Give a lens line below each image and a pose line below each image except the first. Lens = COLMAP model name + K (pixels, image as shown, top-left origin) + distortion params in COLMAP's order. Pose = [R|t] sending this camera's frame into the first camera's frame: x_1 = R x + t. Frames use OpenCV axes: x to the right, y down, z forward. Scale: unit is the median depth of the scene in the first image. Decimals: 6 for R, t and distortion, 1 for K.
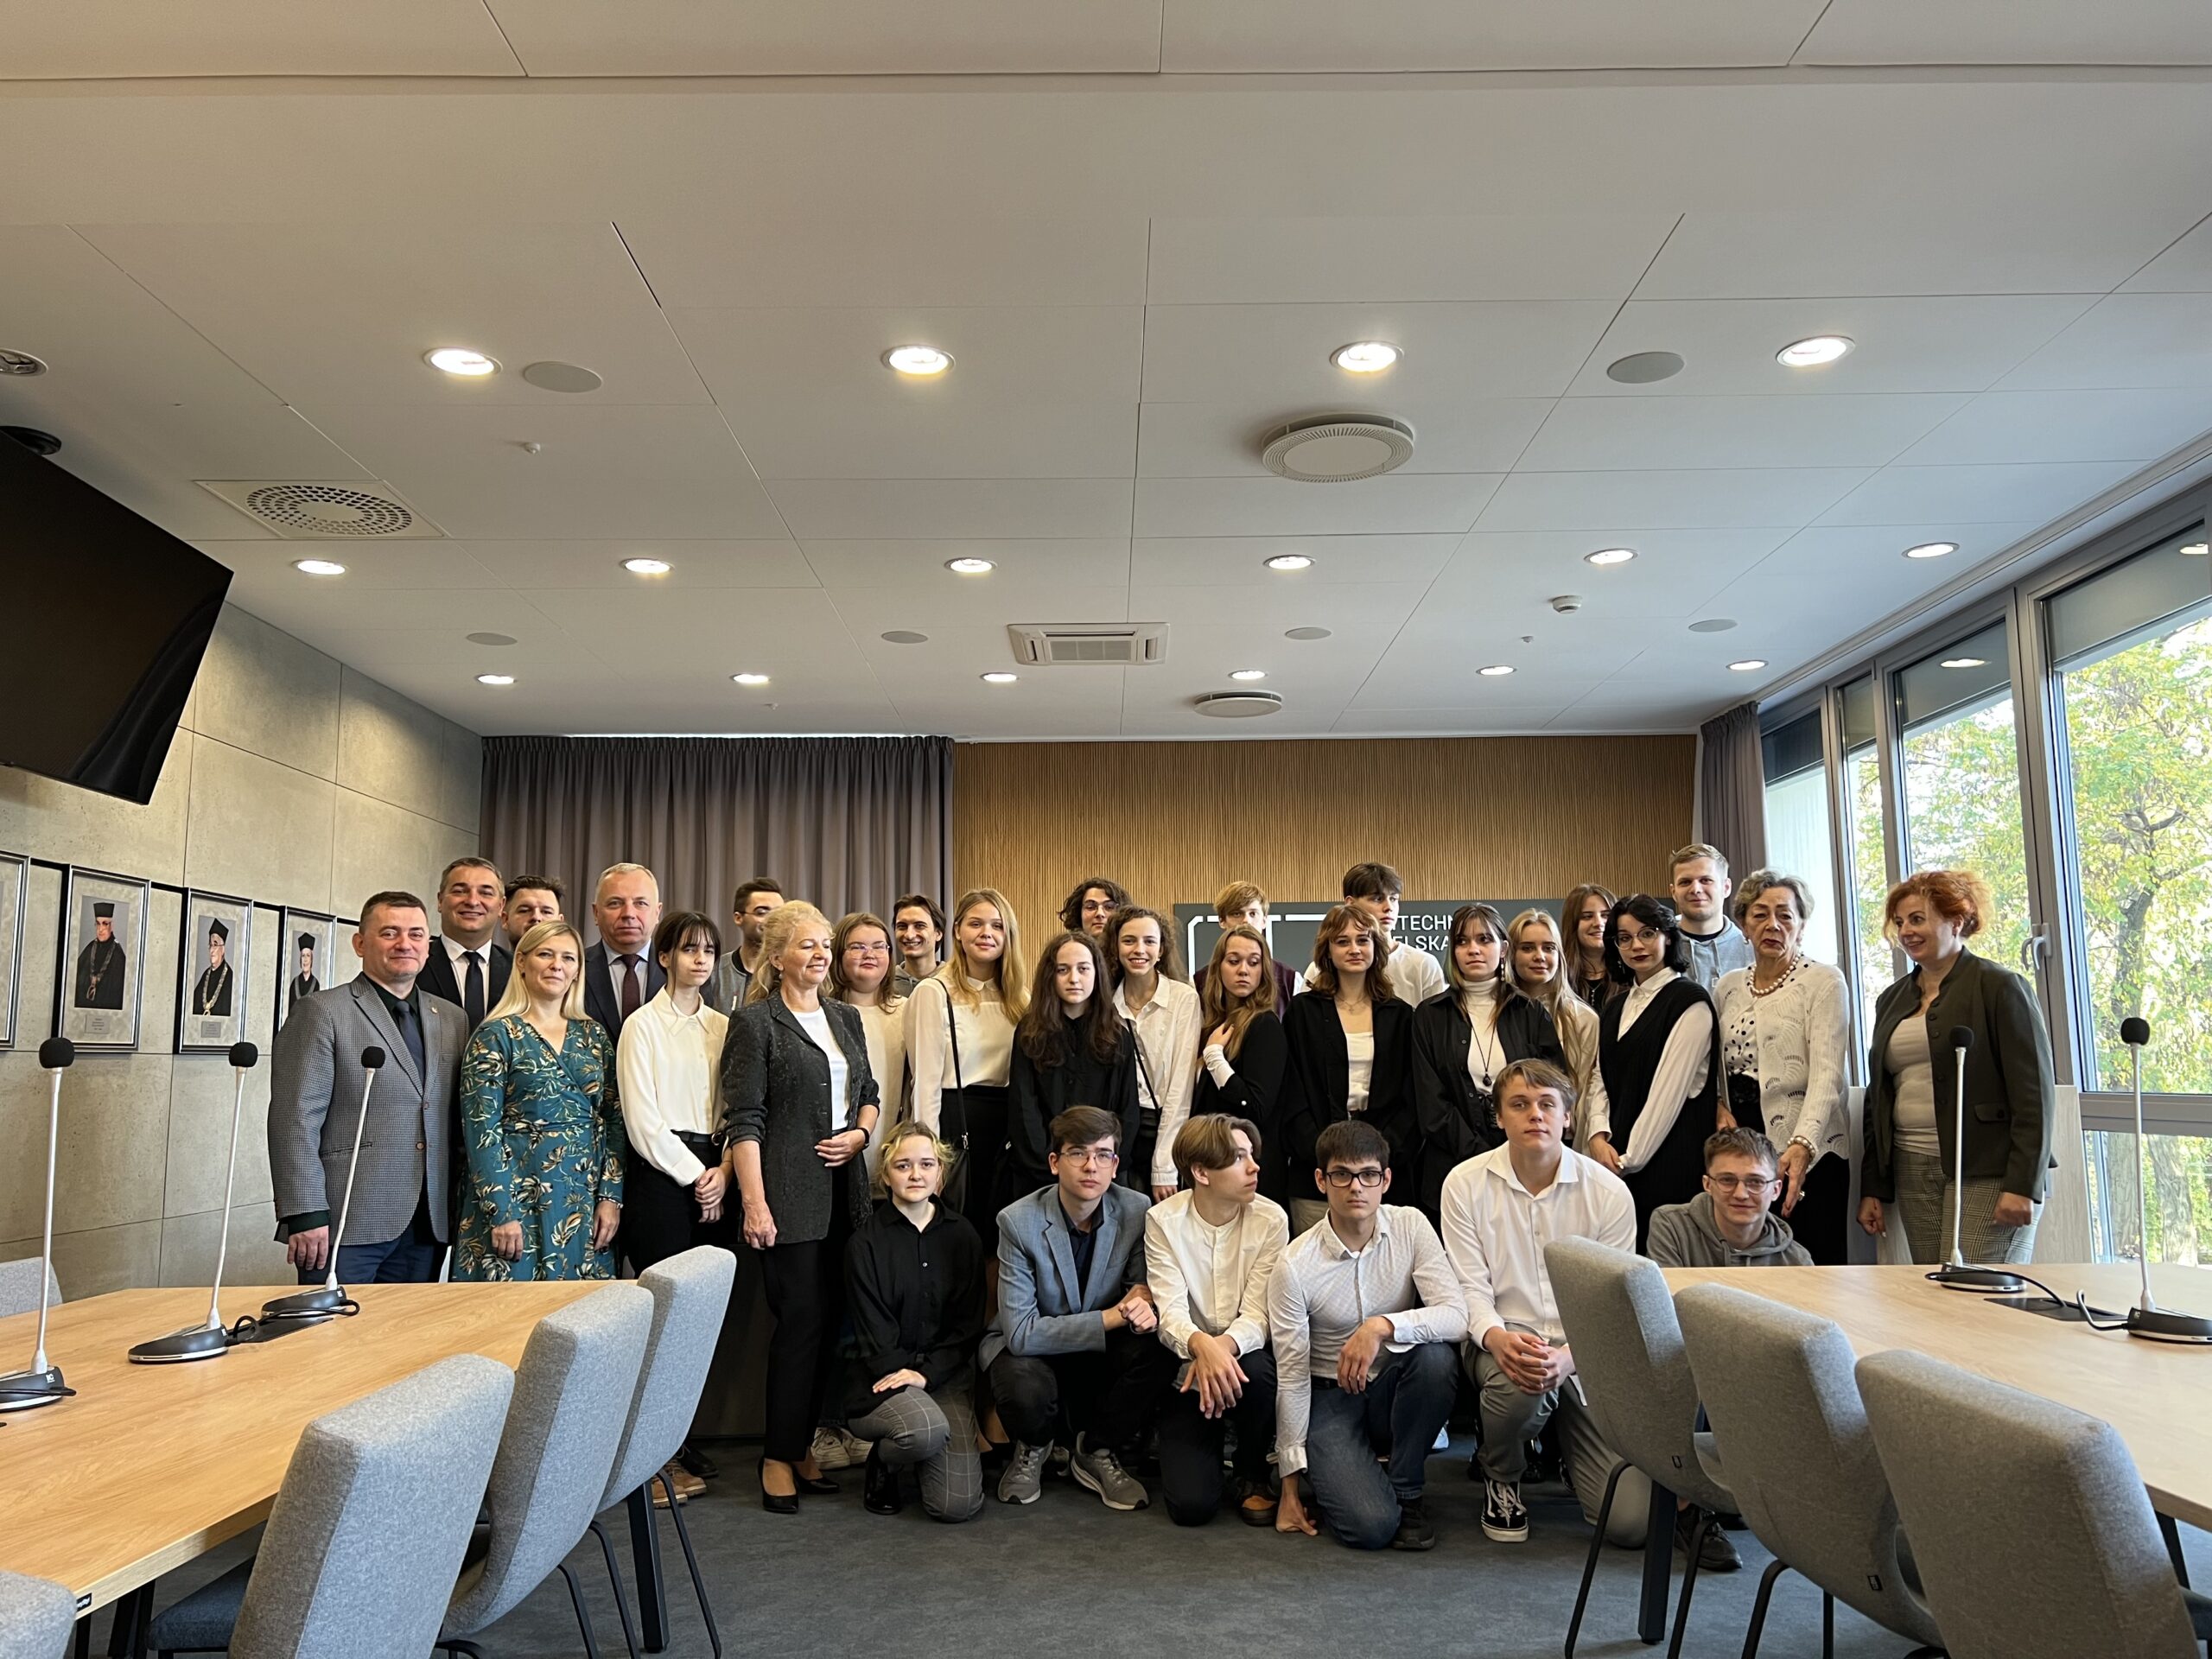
lens RADIAL K [[1701.8, 0, 1100.2], [0, 1701.8, 835.8], [0, 0, 1]] dist [0.045288, -0.006146]
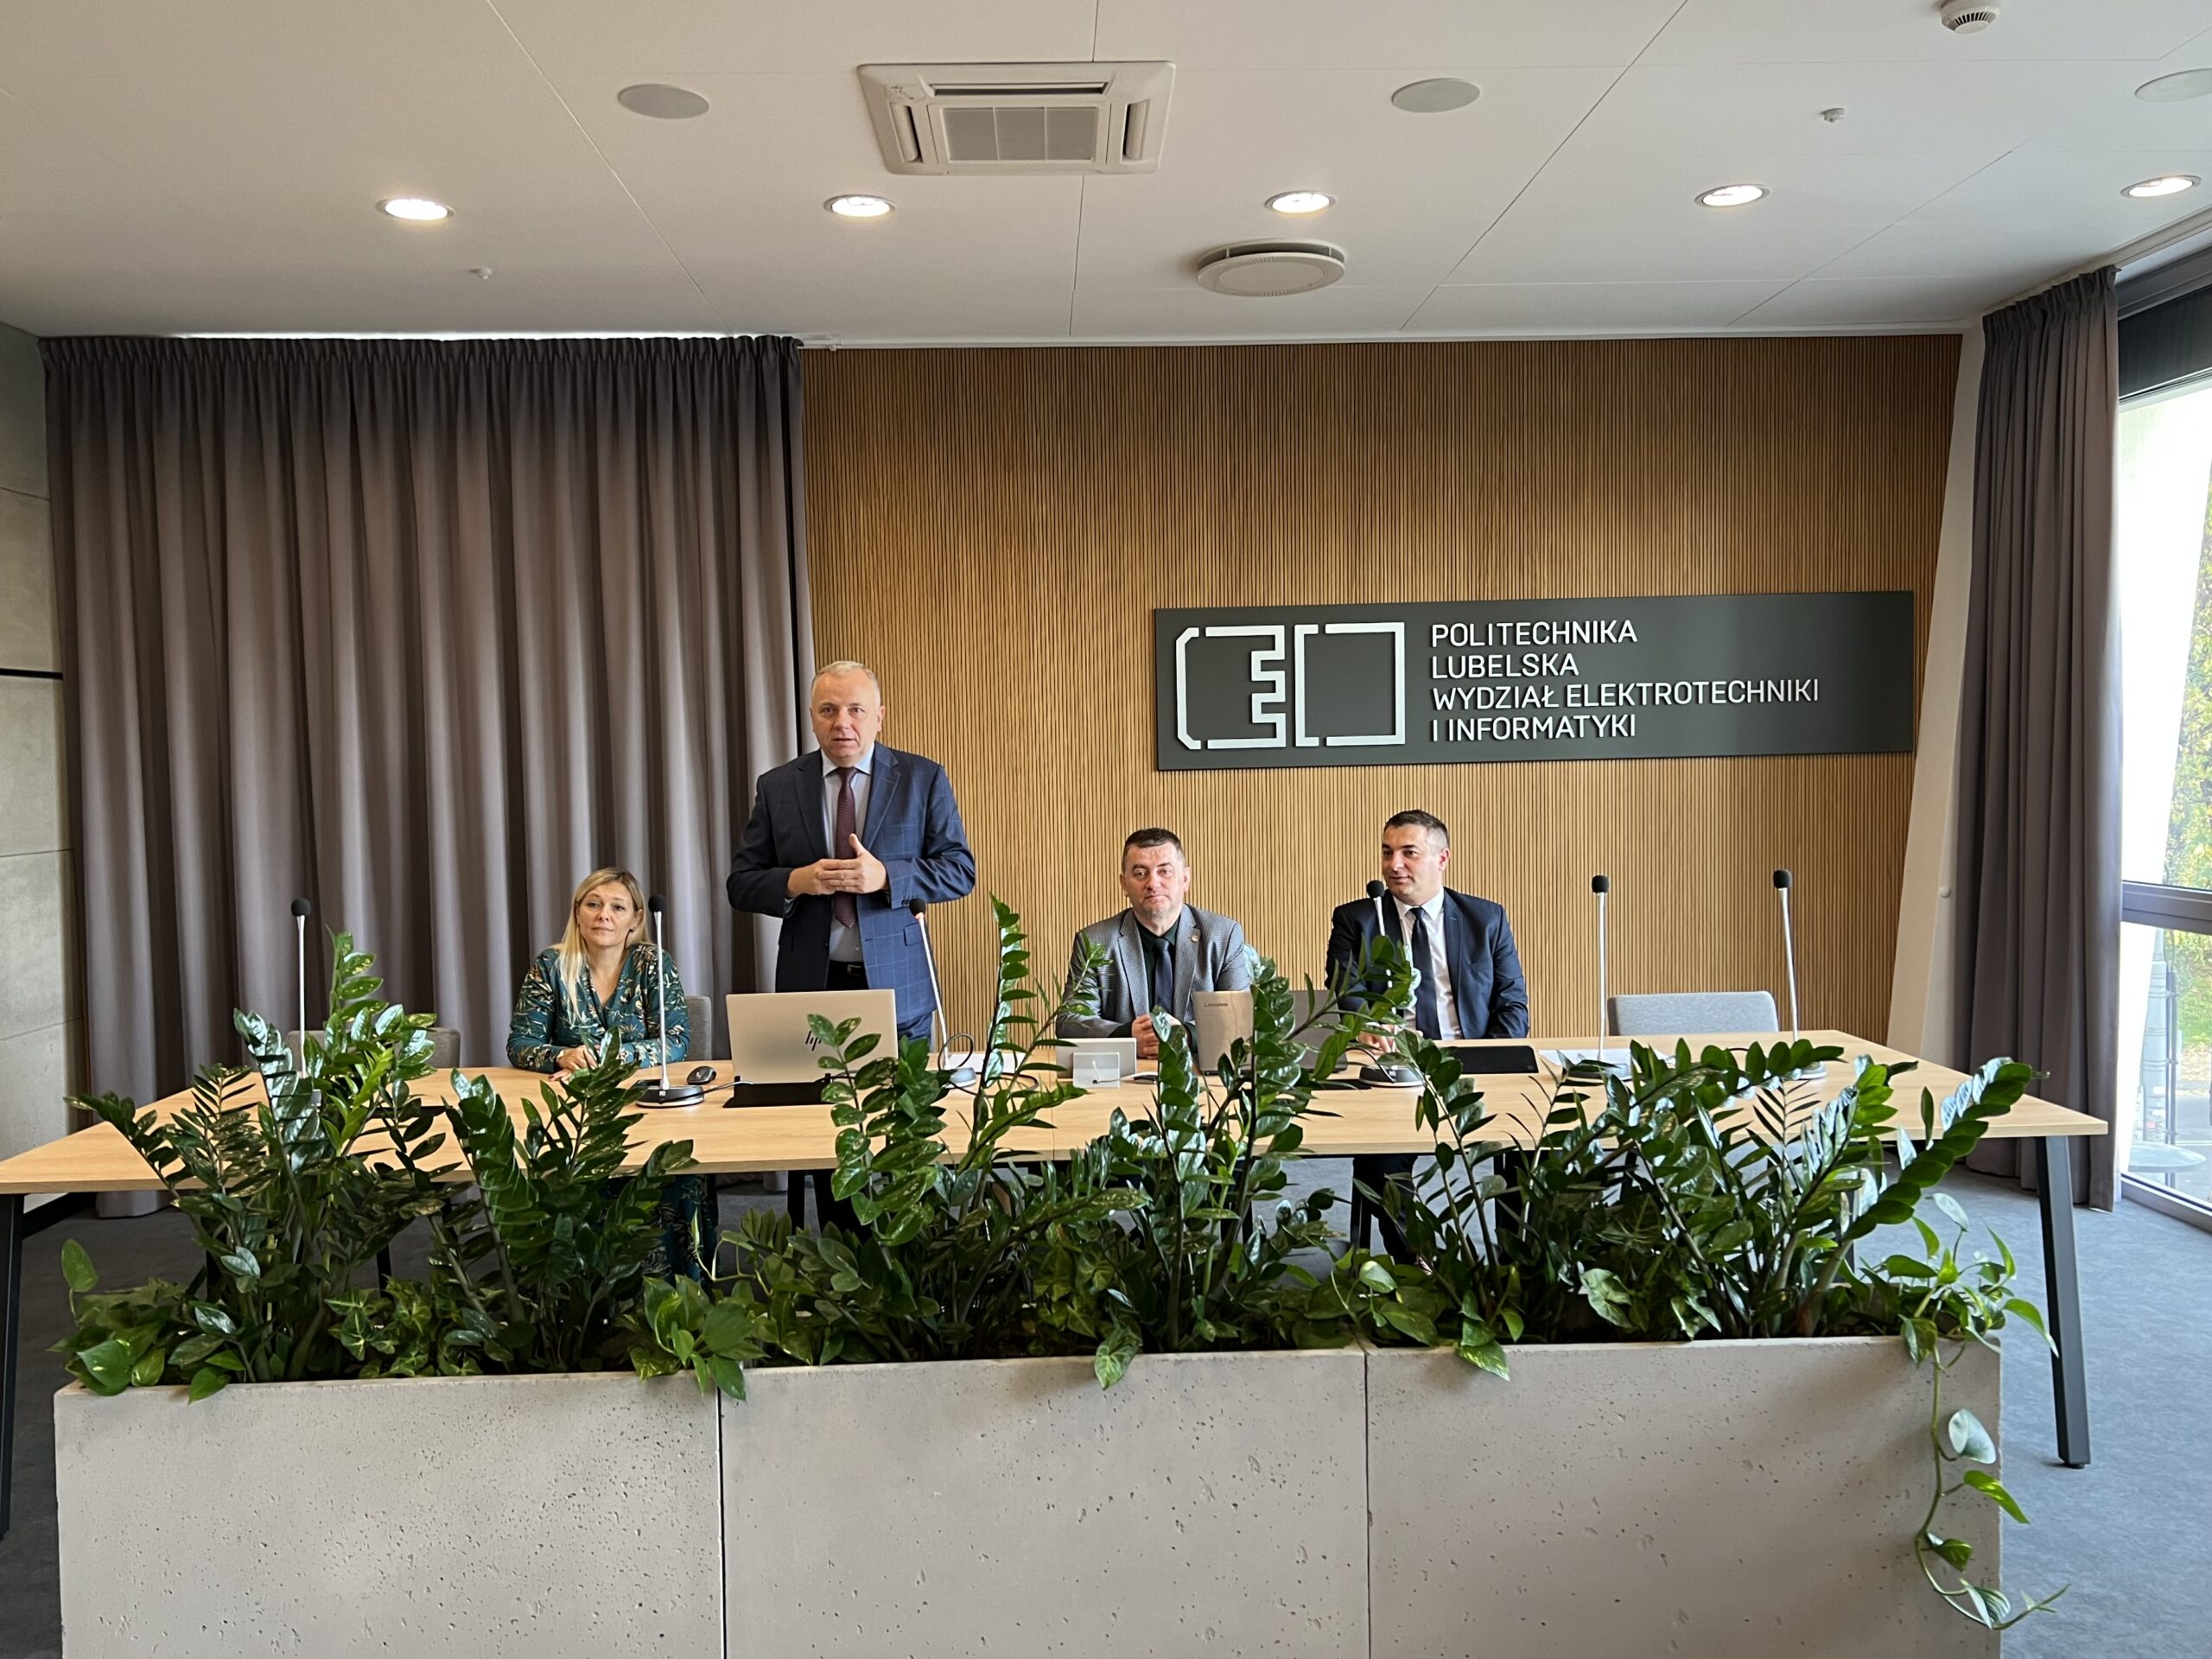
lens RADIAL K [[1701.8, 0, 1100.9], [0, 1701.8, 843.9], [0, 0, 1]] dist [0.045288, -0.006146]
pose [[0.999144, -0.011347, 0.039788, -0.003791], [0.003656, 0.982109, 0.188276, 0.006200], [-0.041213, -0.187969, 0.981310, 0.347770]]
